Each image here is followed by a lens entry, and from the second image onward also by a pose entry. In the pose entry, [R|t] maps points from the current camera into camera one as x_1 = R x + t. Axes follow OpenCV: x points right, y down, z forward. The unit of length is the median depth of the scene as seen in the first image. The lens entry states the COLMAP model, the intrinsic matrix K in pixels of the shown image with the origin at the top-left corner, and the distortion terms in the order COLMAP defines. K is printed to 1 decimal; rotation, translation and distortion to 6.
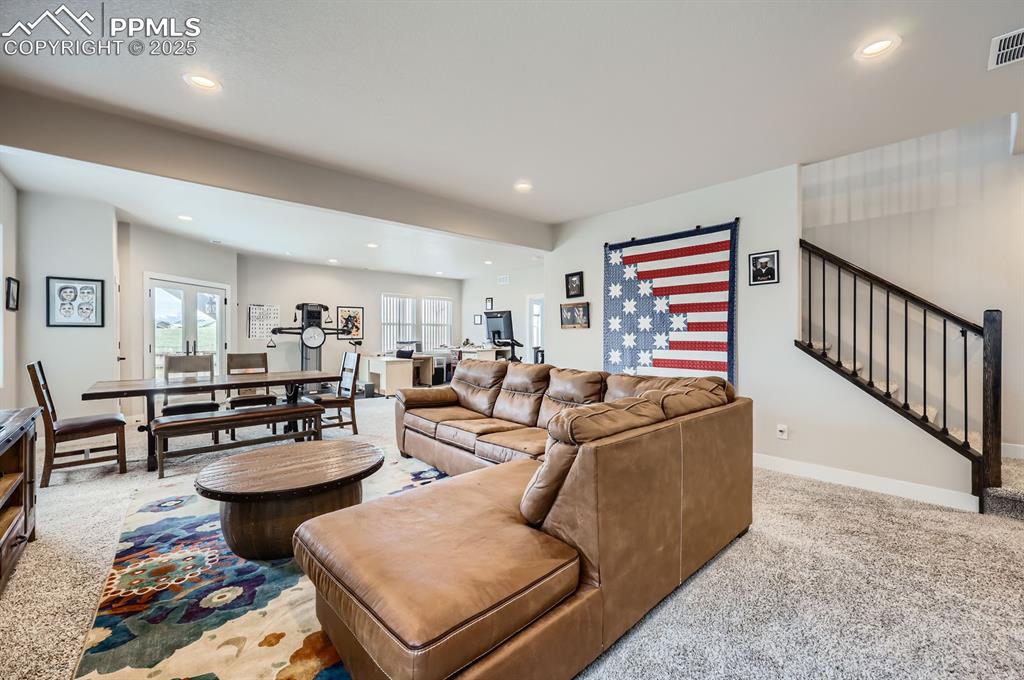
lens RADIAL K [[413.1, 0, 514.0], [0, 413.1, 337.2], [0, 0, 1]] dist [0.000421, -0.000420]
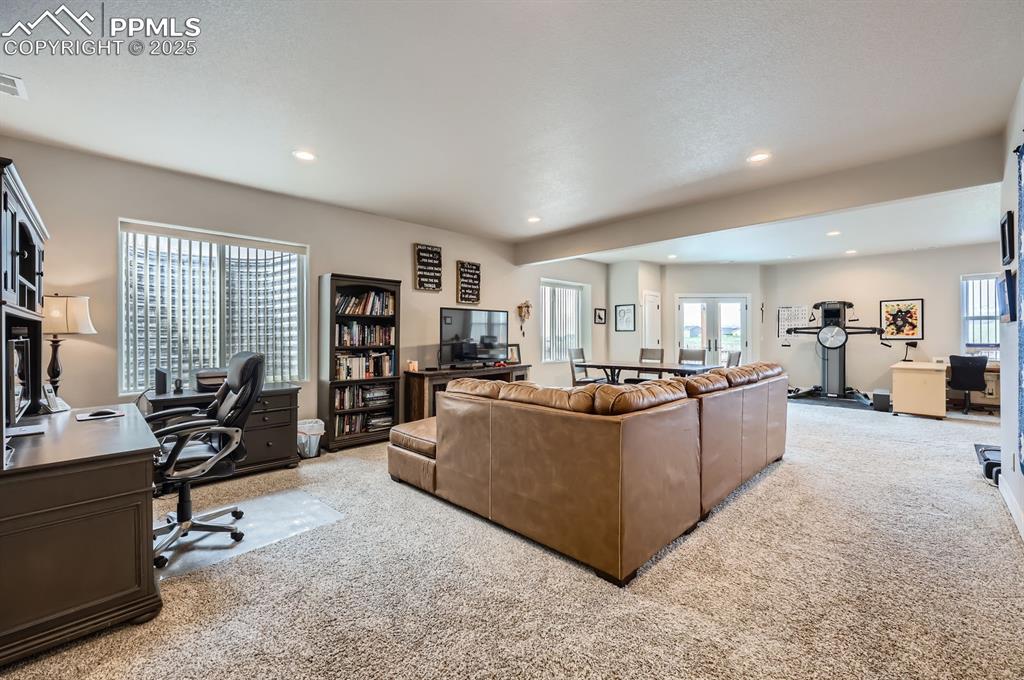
lens RADIAL K [[413.1, 0, 514.7], [0, 413.1, 336.5], [0, 0, 1]] dist [0.000421, -0.000420]
pose [[0.043900, 0.006219, -0.999017, 0.430736], [-0.000896, 0.999980, 0.006185, -0.006336], [0.999036, 0.000624, 0.043904, 0.233821]]
